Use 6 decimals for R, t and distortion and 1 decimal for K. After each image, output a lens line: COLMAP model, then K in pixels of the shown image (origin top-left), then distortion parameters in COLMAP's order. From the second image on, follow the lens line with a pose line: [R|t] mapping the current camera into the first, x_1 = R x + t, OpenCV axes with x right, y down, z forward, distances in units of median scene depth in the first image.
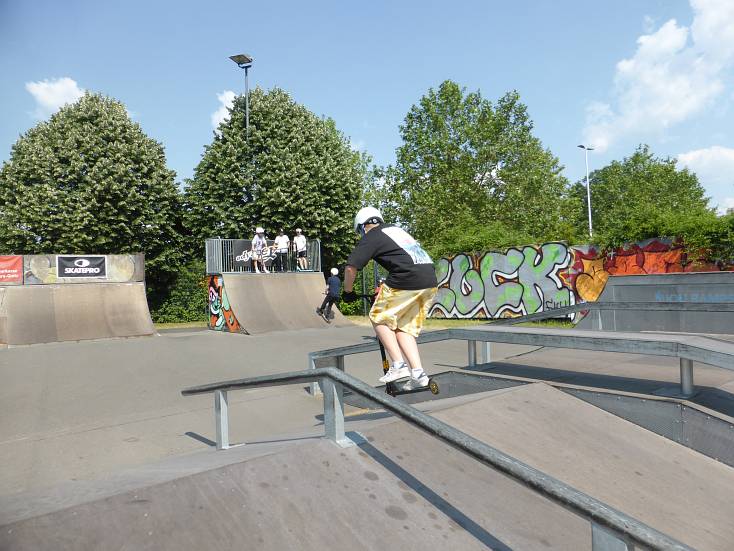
lens RADIAL K [[532.3, 0, 356.2], [0, 532.3, 278.8], [0, 0, 1]] dist [-0.057589, 0.039561]
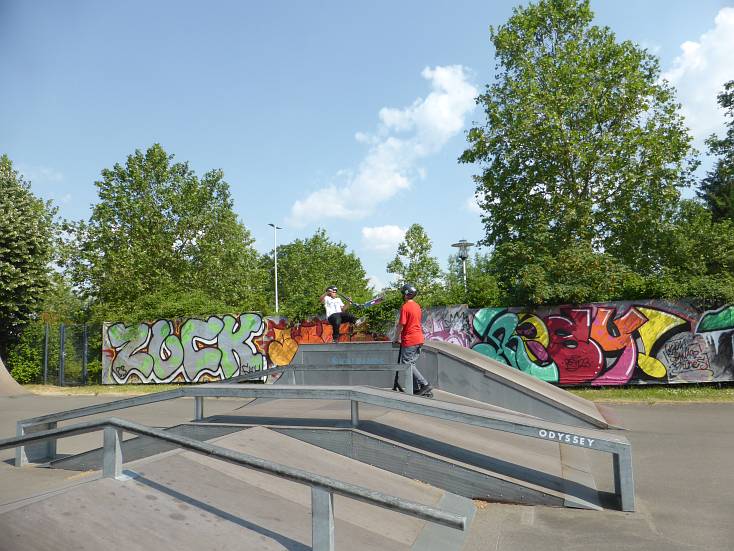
lens RADIAL K [[532.9, 0, 357.7], [0, 532.9, 280.9], [0, 0, 1]] dist [-0.025811, 0.043590]
pose [[0.839140, 0.074388, 0.538805, -0.043852], [-0.010641, 0.992659, -0.120474, -0.001449], [-0.543812, 0.095361, 0.833771, -0.065407]]
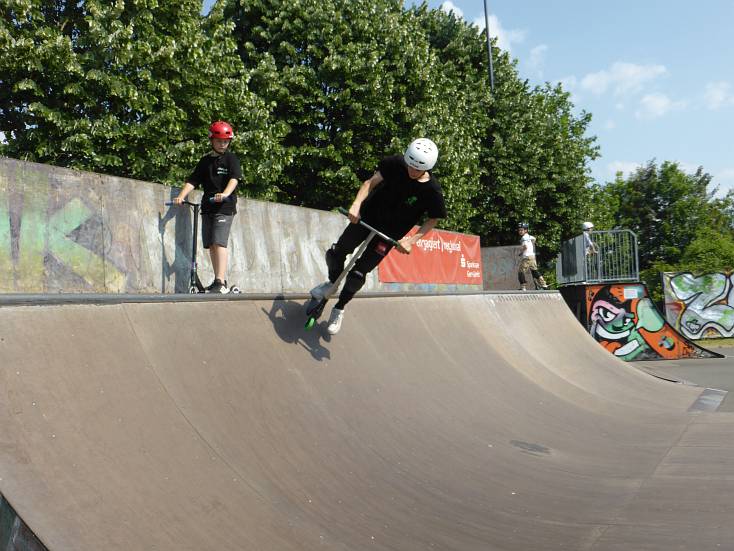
lens RADIAL K [[888.5, 0, 355.1], [0, 888.5, 282.1], [0, 0, 1]] dist [-0.029012, -0.001844]
pose [[0.667750, 0.027685, 0.743870, -1.450444], [0.014009, 0.998664, -0.049744, 0.047033], [-0.744253, 0.043637, 0.666470, 0.466846]]
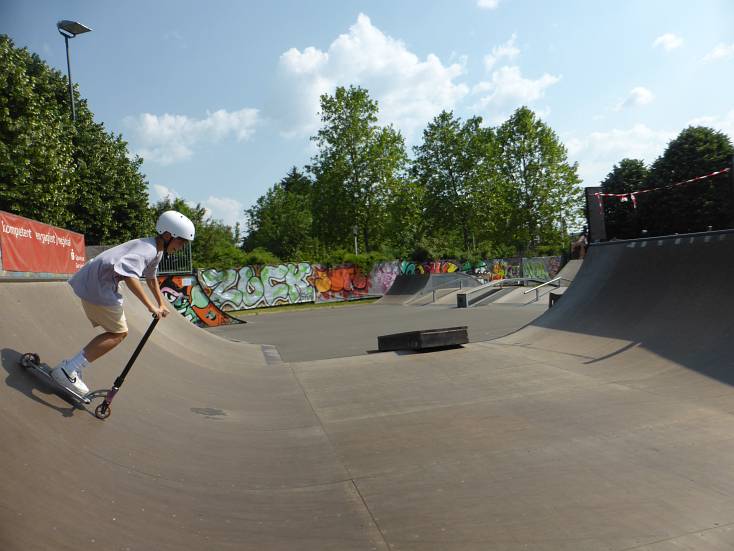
lens RADIAL K [[545.1, 0, 341.8], [0, 545.1, 271.8], [0, 0, 1]] dist [-0.003349, 0.117215]
pose [[0.054272, 0.038771, 0.997773, -1.335959], [0.044164, 0.998175, -0.041189, 0.044762], [-0.997549, 0.046302, 0.052461, 0.653017]]
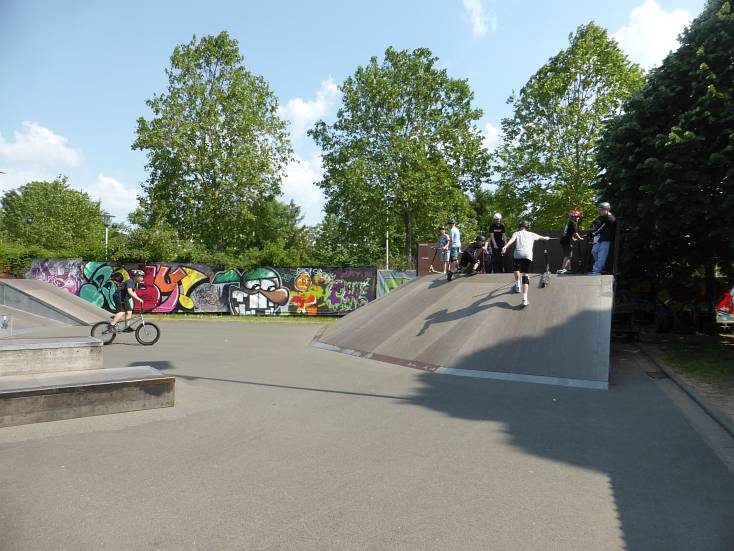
lens RADIAL K [[556.8, 0, 328.7], [0, 556.8, 284.0], [0, 0, 1]] dist [-0.041100, 0.121364]
pose [[0.622124, 0.065339, 0.780188, -0.114876], [-0.055873, 0.997676, -0.039000, 0.012742], [-0.780923, -0.019329, 0.624328, -0.748344]]
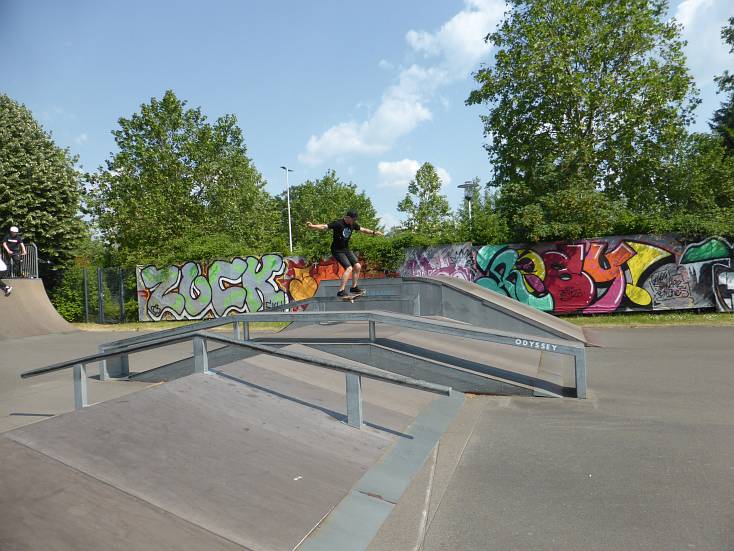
lens RADIAL K [[528.5, 0, 357.9], [0, 528.5, 280.3], [0, 0, 1]] dist [-0.024251, 0.037998]
pose [[0.850701, -0.002179, 0.525646, -0.084792], [0.007346, 0.999943, -0.007745, 0.003159], [-0.525599, 0.010450, 0.850668, -0.122603]]
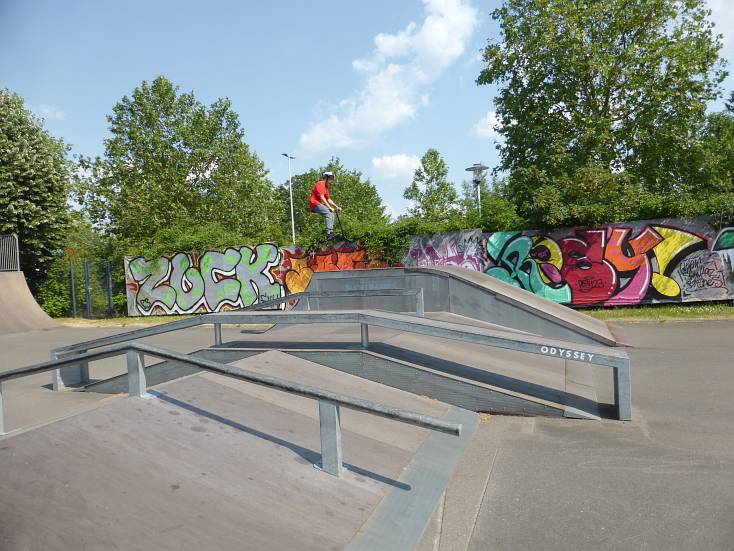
lens RADIAL K [[532.5, 0, 357.8], [0, 532.5, 275.0], [0, 0, 1]] dist [-0.033354, 0.042892]
pose [[0.857628, -0.013966, 0.514081, -0.041529], [0.015059, 0.999885, 0.002041, 0.000463], [-0.514050, 0.005991, 0.857739, -0.073490]]
